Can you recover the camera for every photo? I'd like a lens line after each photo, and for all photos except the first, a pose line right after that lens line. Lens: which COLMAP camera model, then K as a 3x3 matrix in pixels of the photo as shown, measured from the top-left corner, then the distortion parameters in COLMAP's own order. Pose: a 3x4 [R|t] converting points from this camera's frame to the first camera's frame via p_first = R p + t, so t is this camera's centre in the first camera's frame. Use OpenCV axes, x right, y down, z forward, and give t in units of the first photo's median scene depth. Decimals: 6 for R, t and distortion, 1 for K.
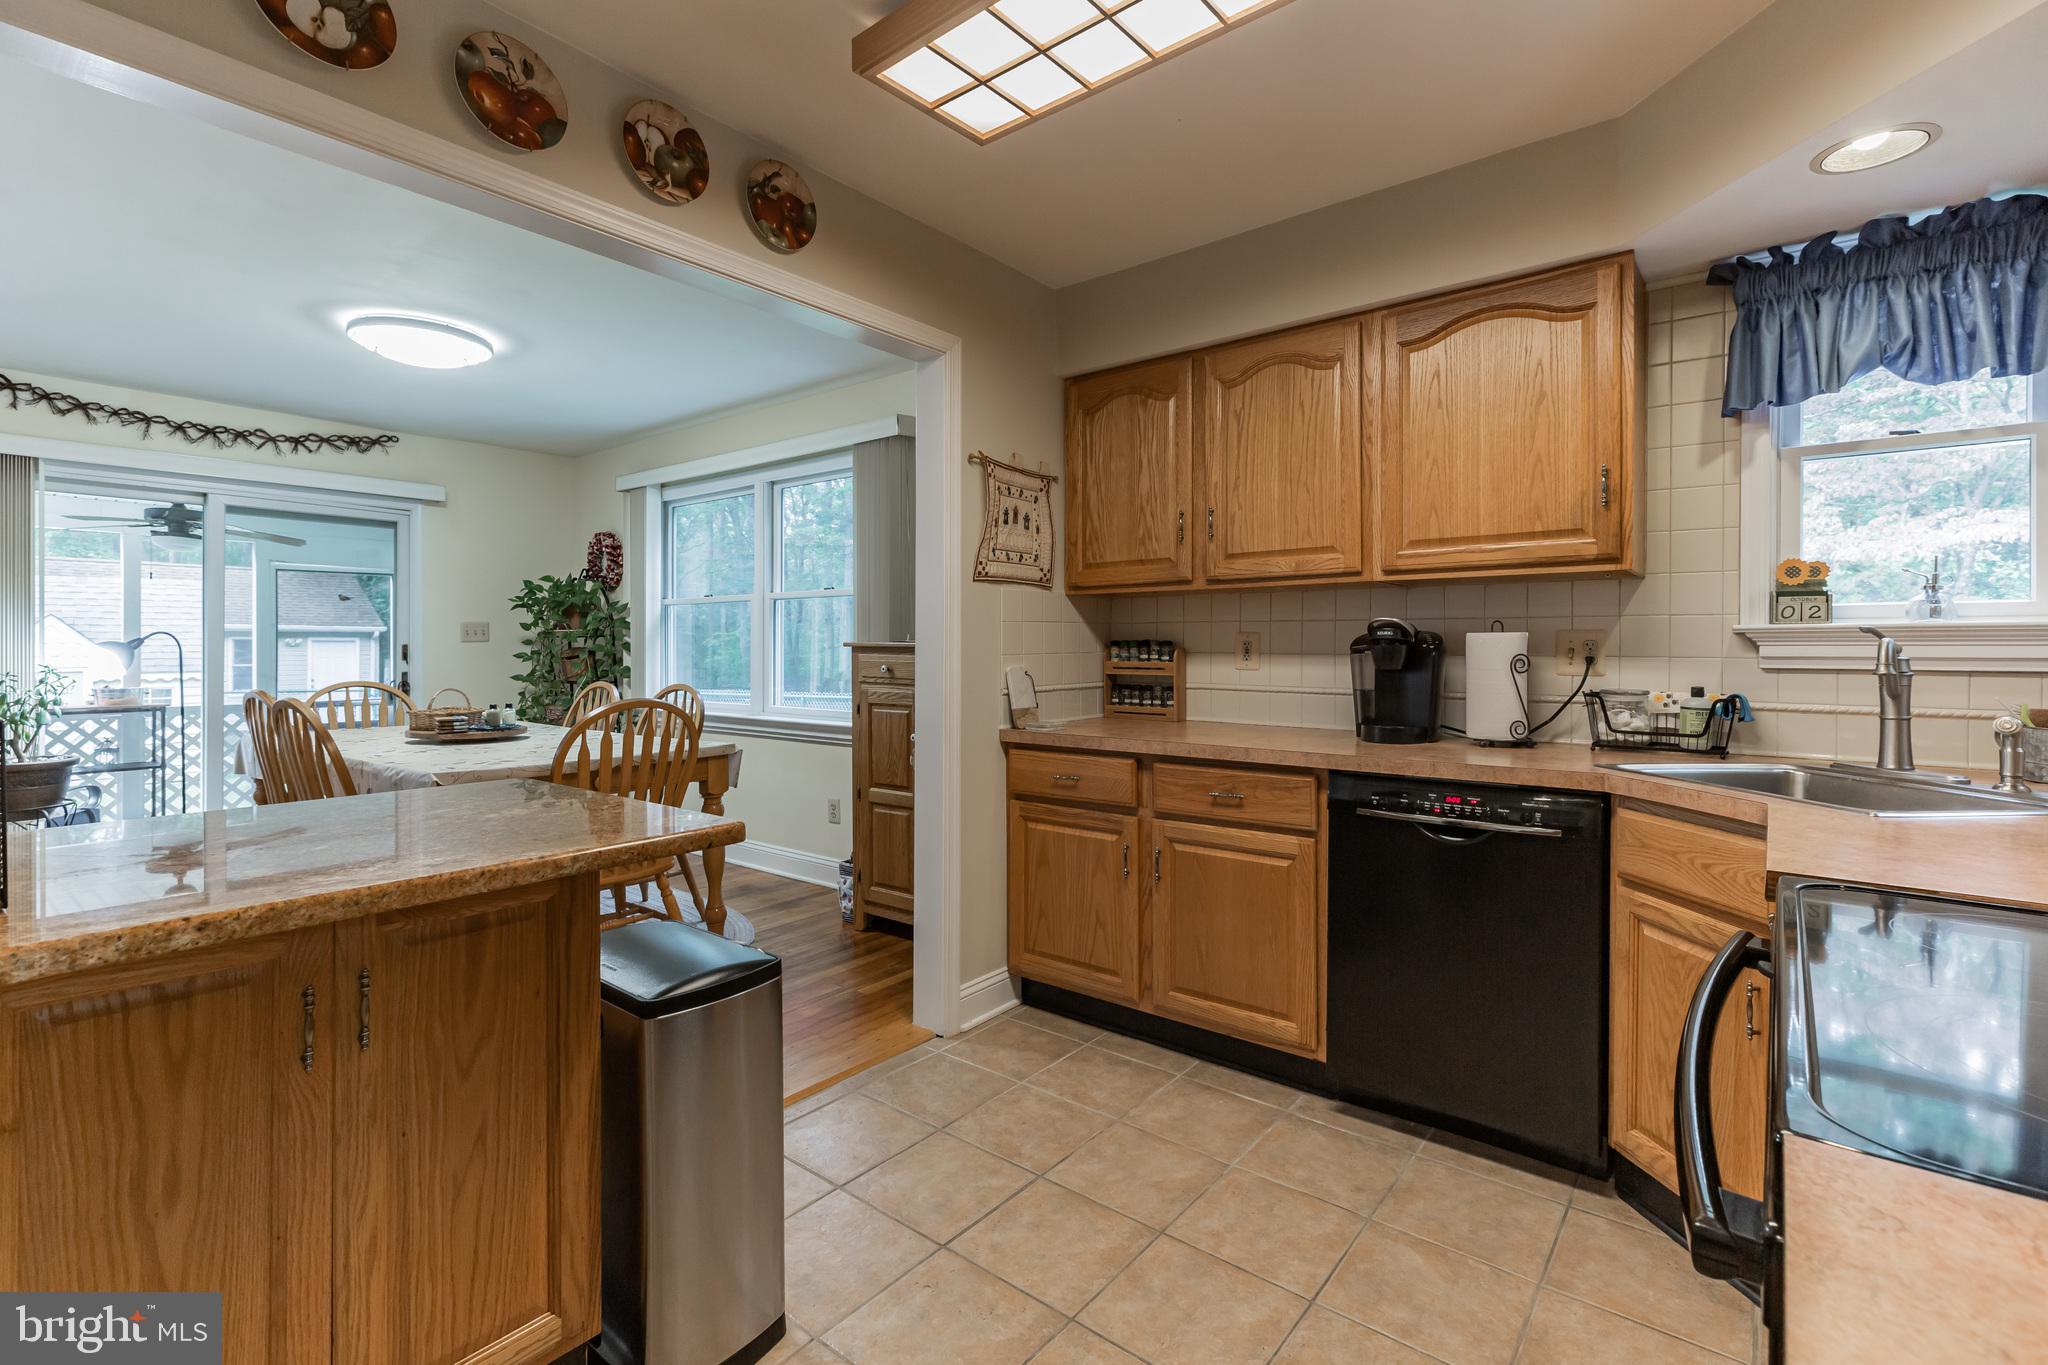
lens RADIAL K [[930.5, 0, 1021.5], [0, 930.5, 656.7], [0, 0, 1]] dist [0.000331, 0.000131]
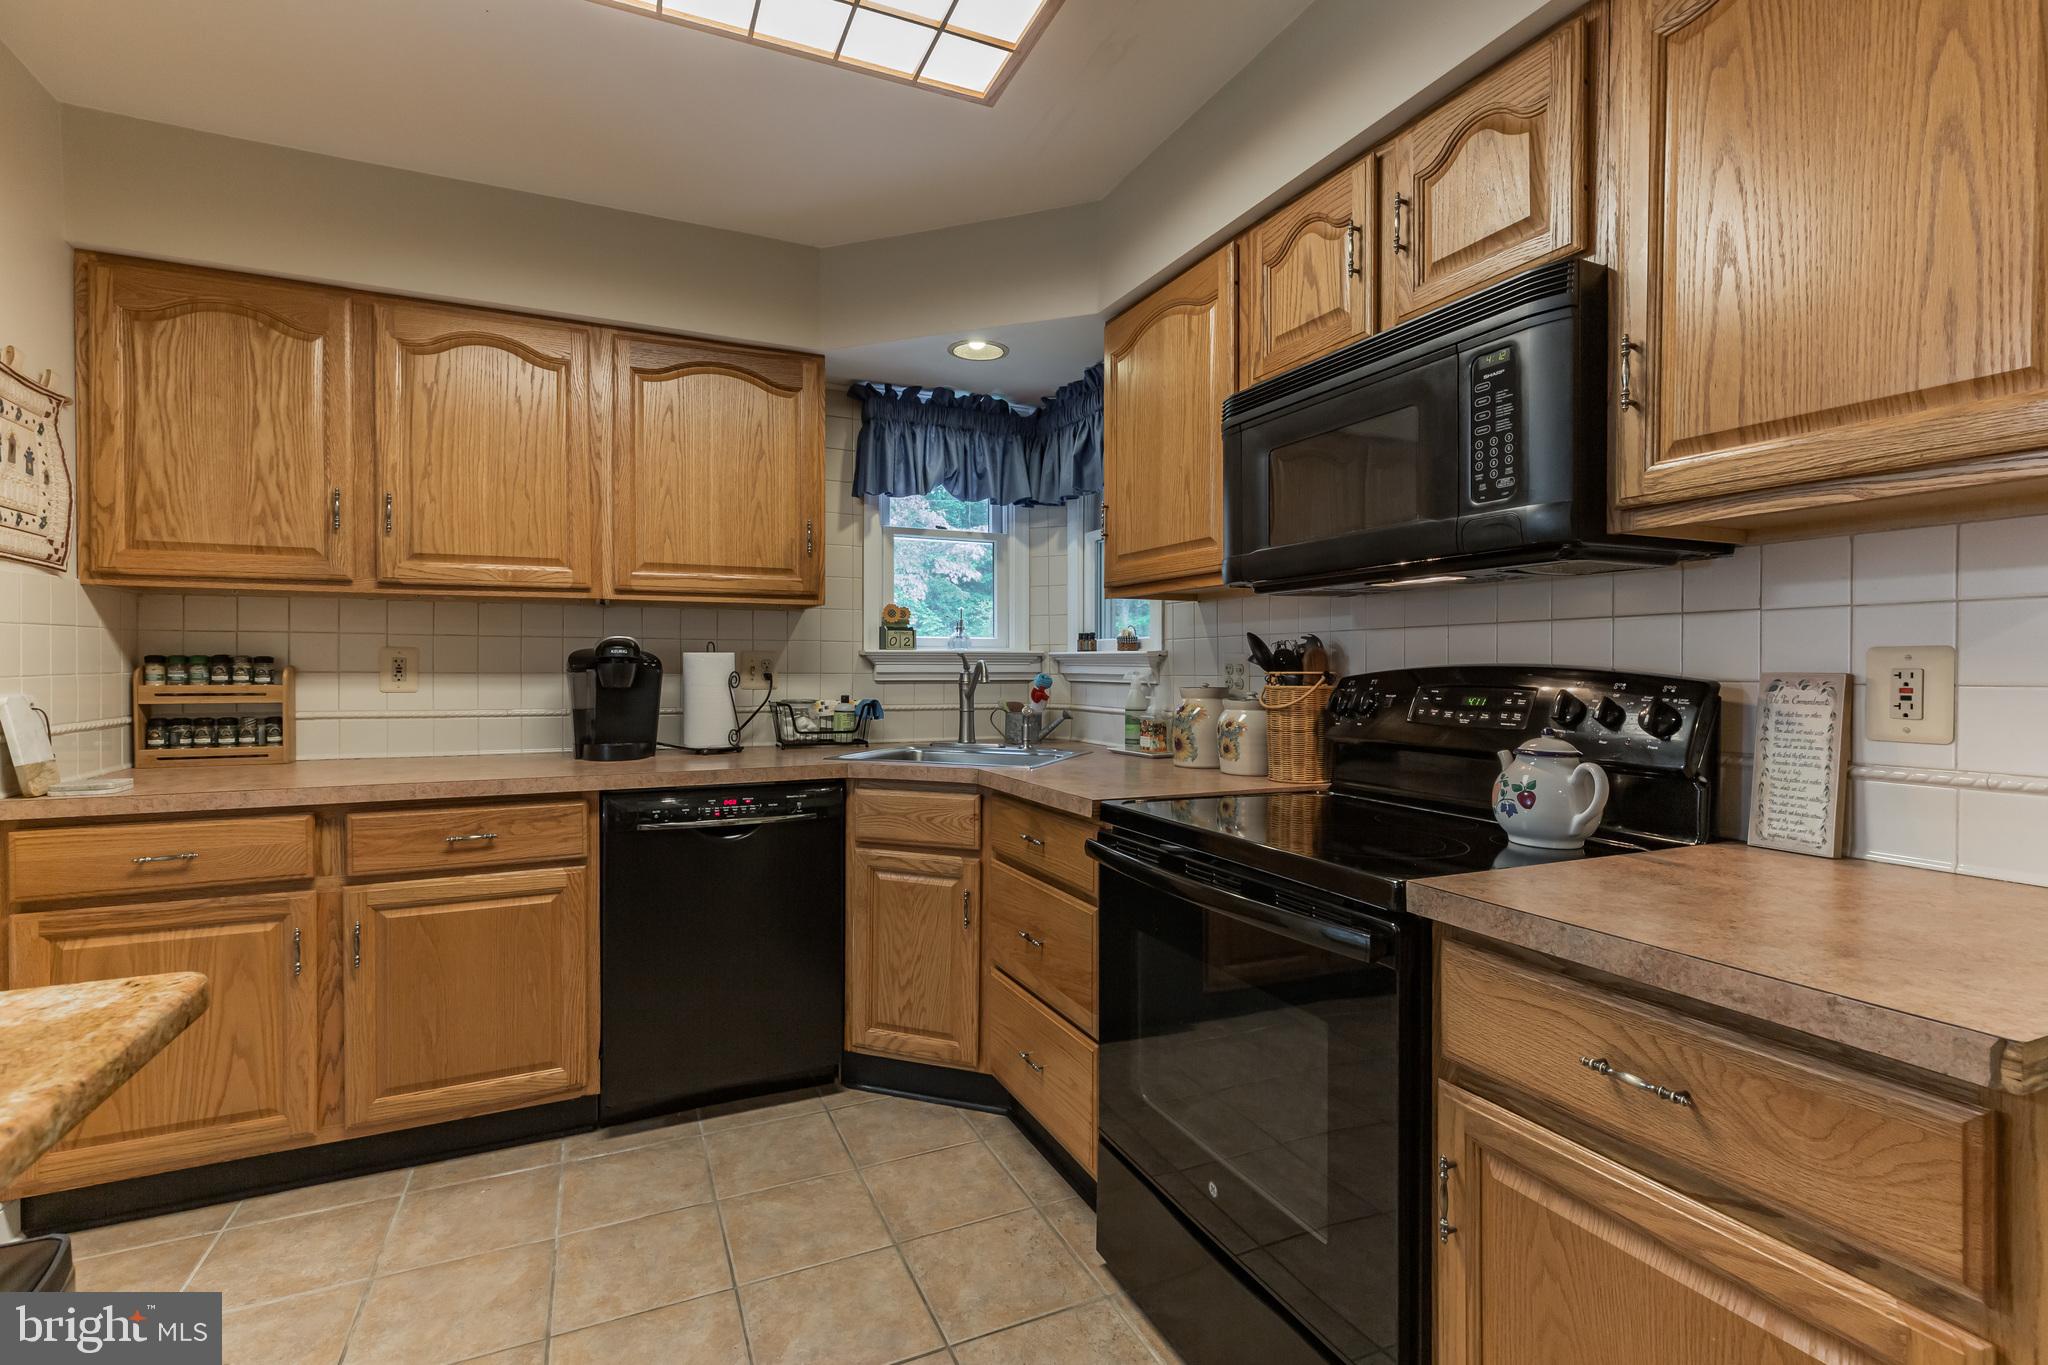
lens RADIAL K [[923.9, 0, 1024.0], [0, 923.9, 682.5], [0, 0, 1]] dist [0.001024, 0.000180]
pose [[0.438437, -0.015365, 0.898631, -0.321282], [0.008249, 0.999881, 0.013071, -0.001219], [-0.898724, 0.001682, 0.438511, 0.168200]]
